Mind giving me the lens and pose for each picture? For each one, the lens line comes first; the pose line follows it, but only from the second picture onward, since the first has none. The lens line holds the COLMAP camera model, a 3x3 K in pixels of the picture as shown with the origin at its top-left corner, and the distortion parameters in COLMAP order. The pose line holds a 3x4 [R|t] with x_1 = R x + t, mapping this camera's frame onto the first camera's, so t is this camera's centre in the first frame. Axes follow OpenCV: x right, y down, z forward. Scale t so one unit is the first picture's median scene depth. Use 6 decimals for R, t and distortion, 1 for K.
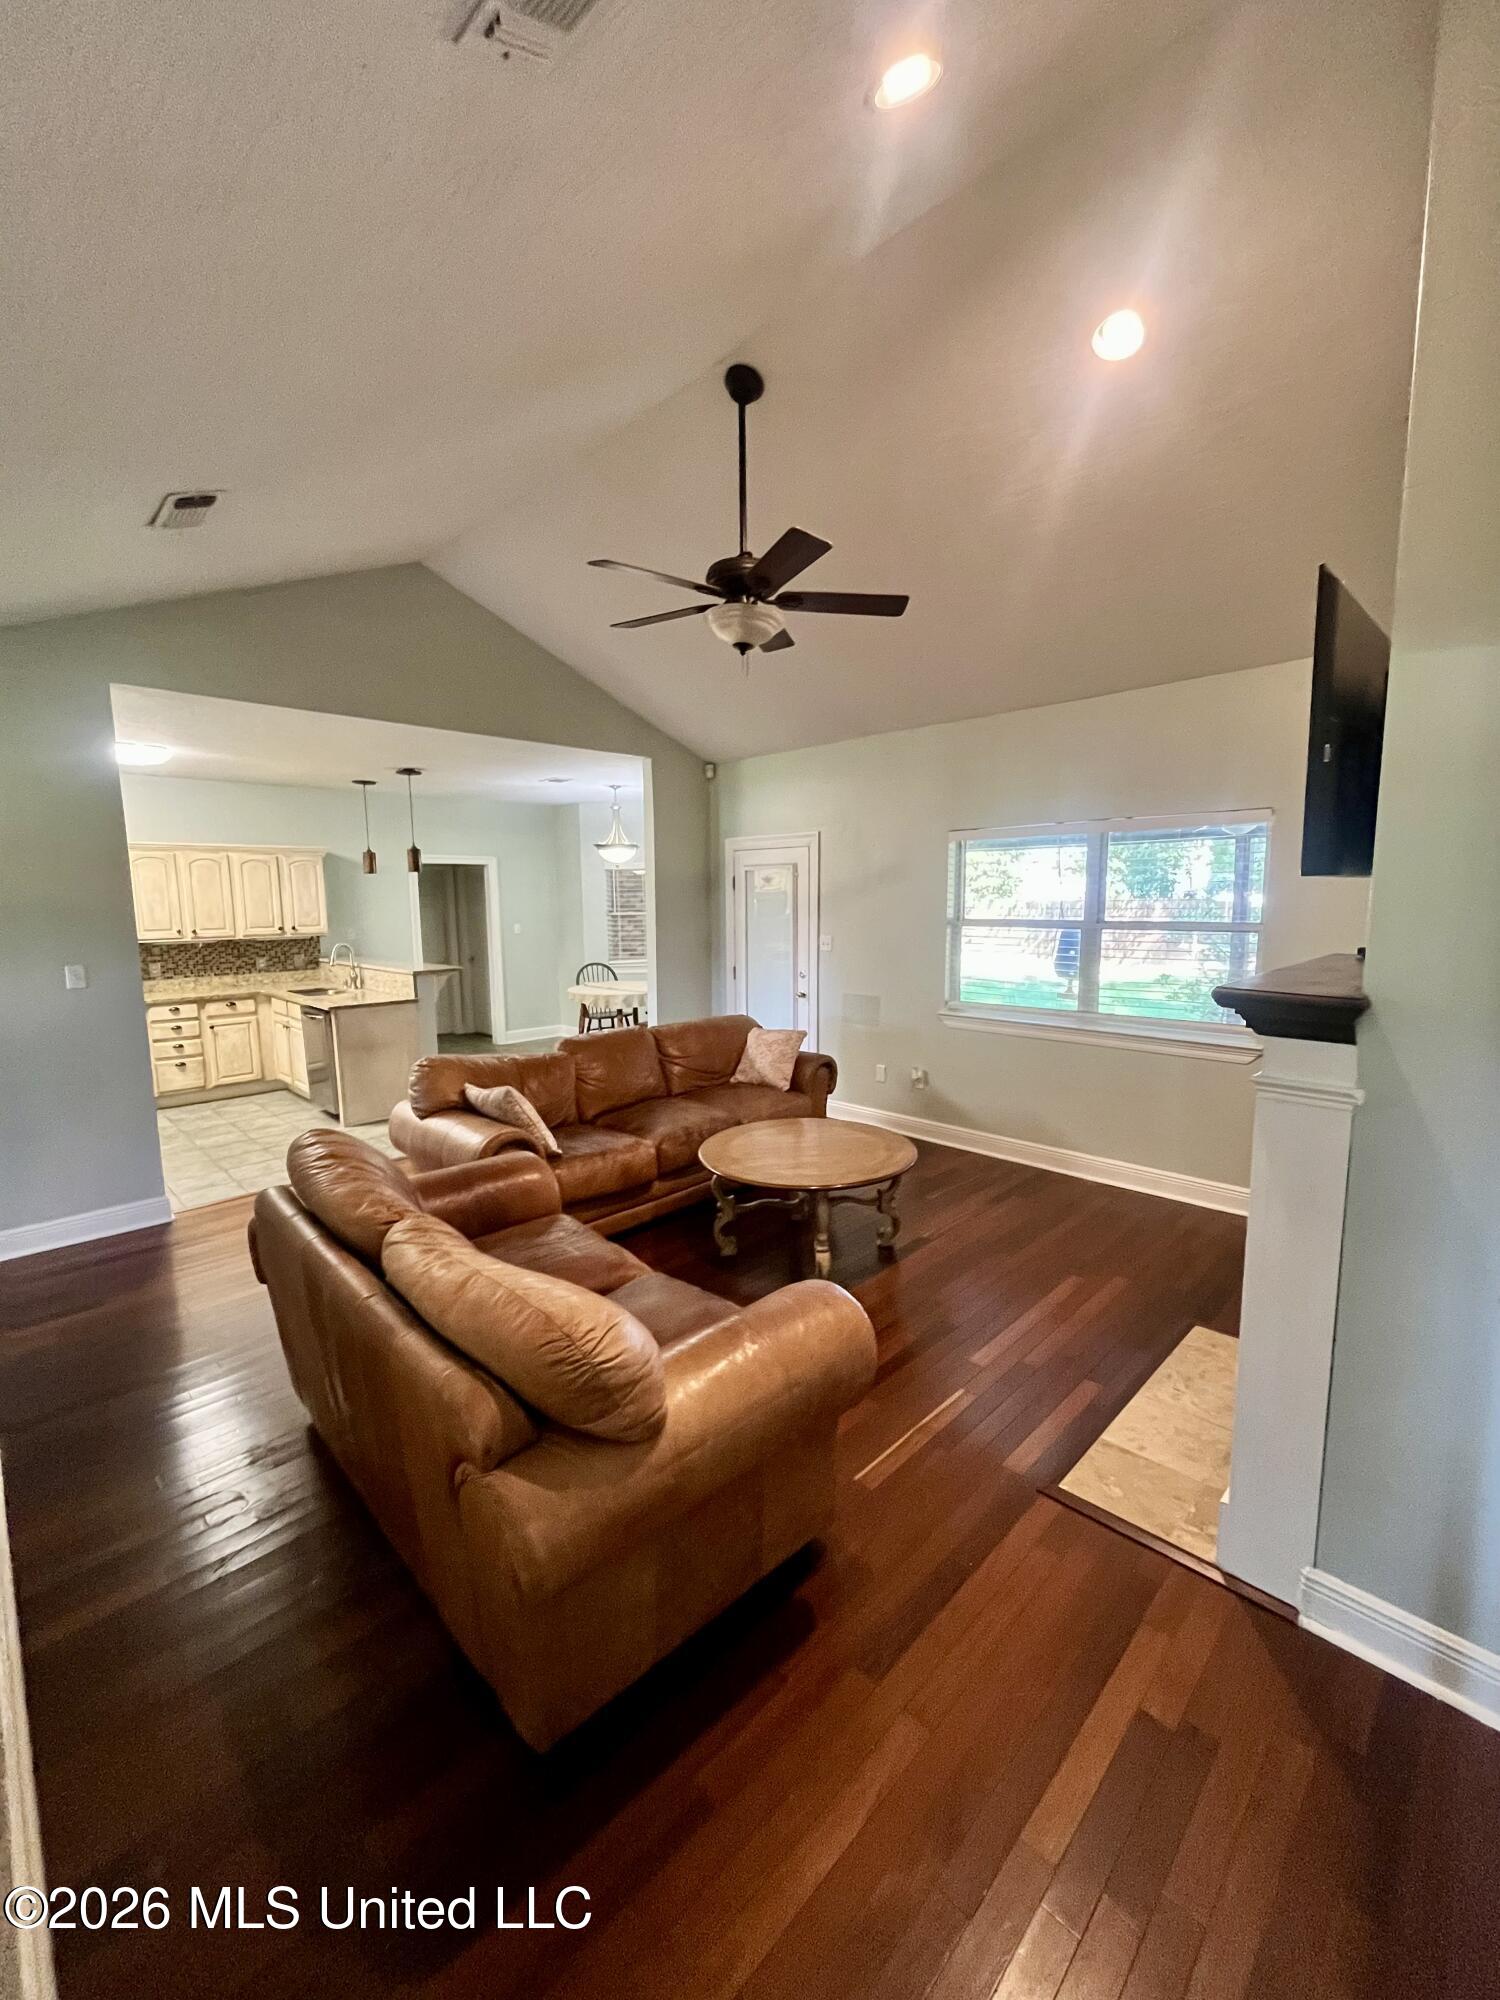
lens RADIAL K [[801.7, 0, 750.0], [0, 801.7, 1000.0], [0, 0, 1]] dist [0.039747, 0.000032]
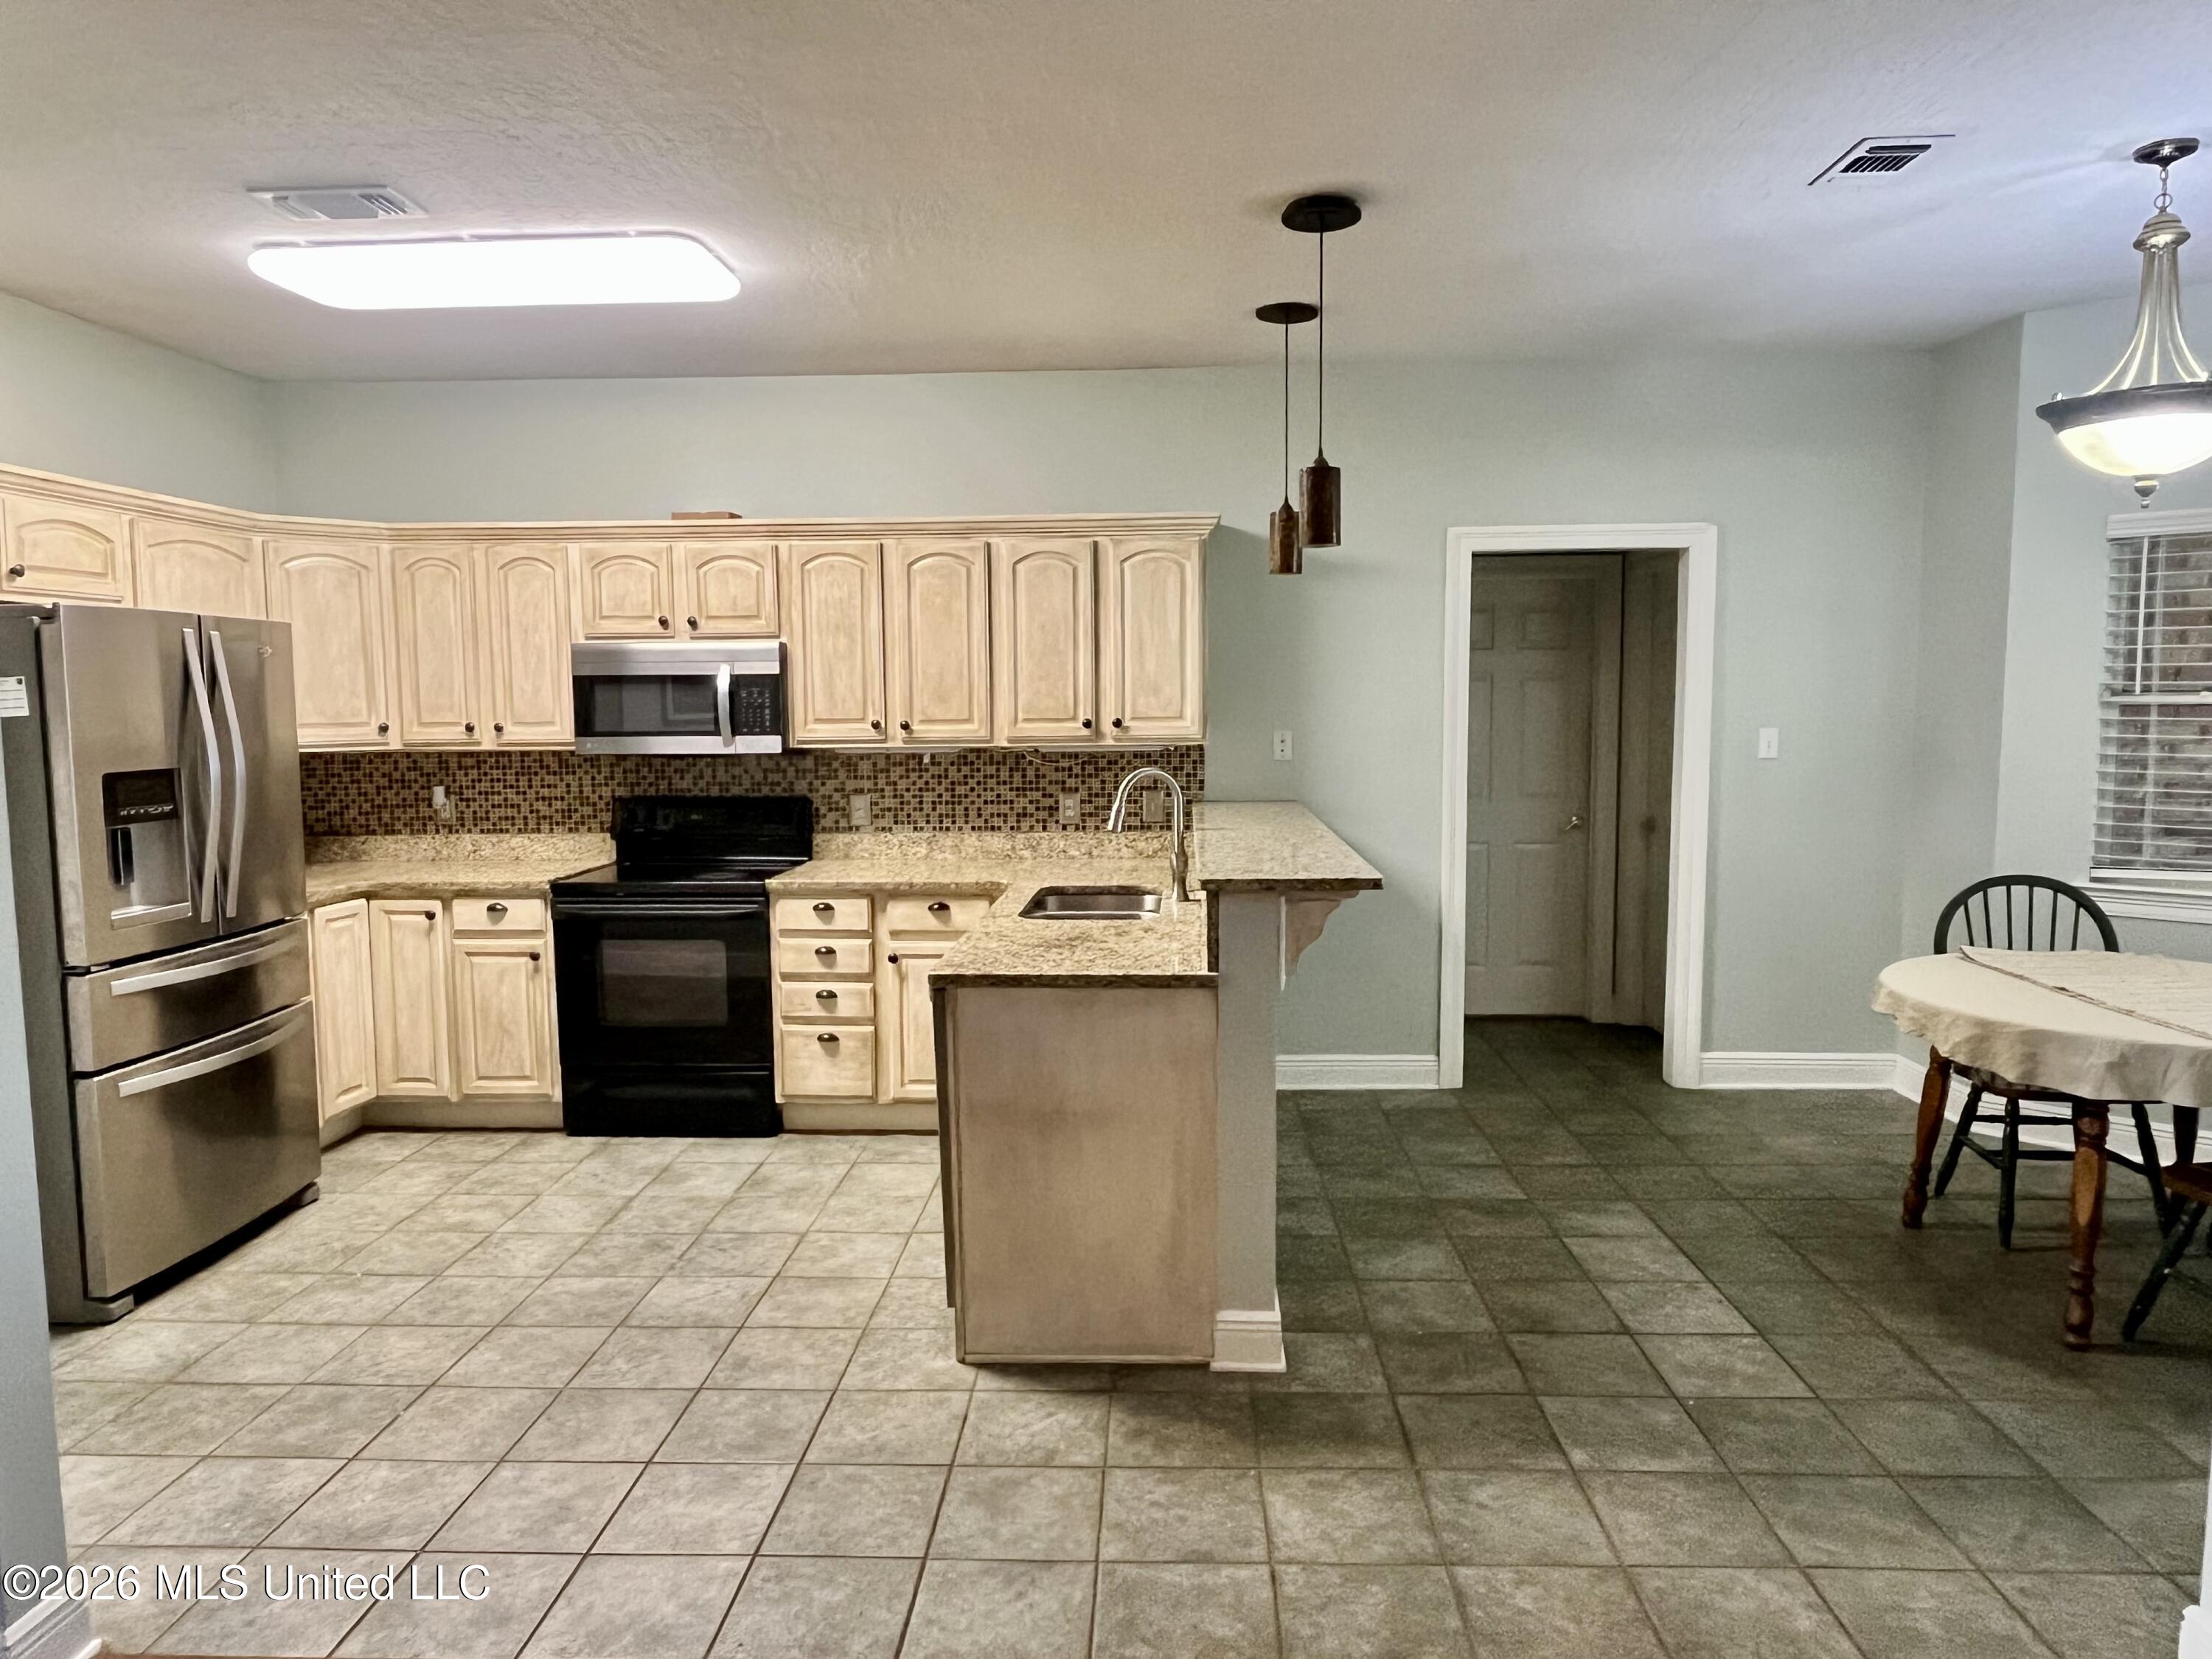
lens RADIAL K [[1408.0, 0, 1106.0], [0, 1408.0, 829.5], [0, 0, 1]] dist [-0.001952, 0.000889]
pose [[0.679421, 0.076514, -0.729749, -0.072532], [-0.096087, 0.995262, 0.014893, -0.050208], [0.727430, 0.060001, 0.683553, 0.568355]]
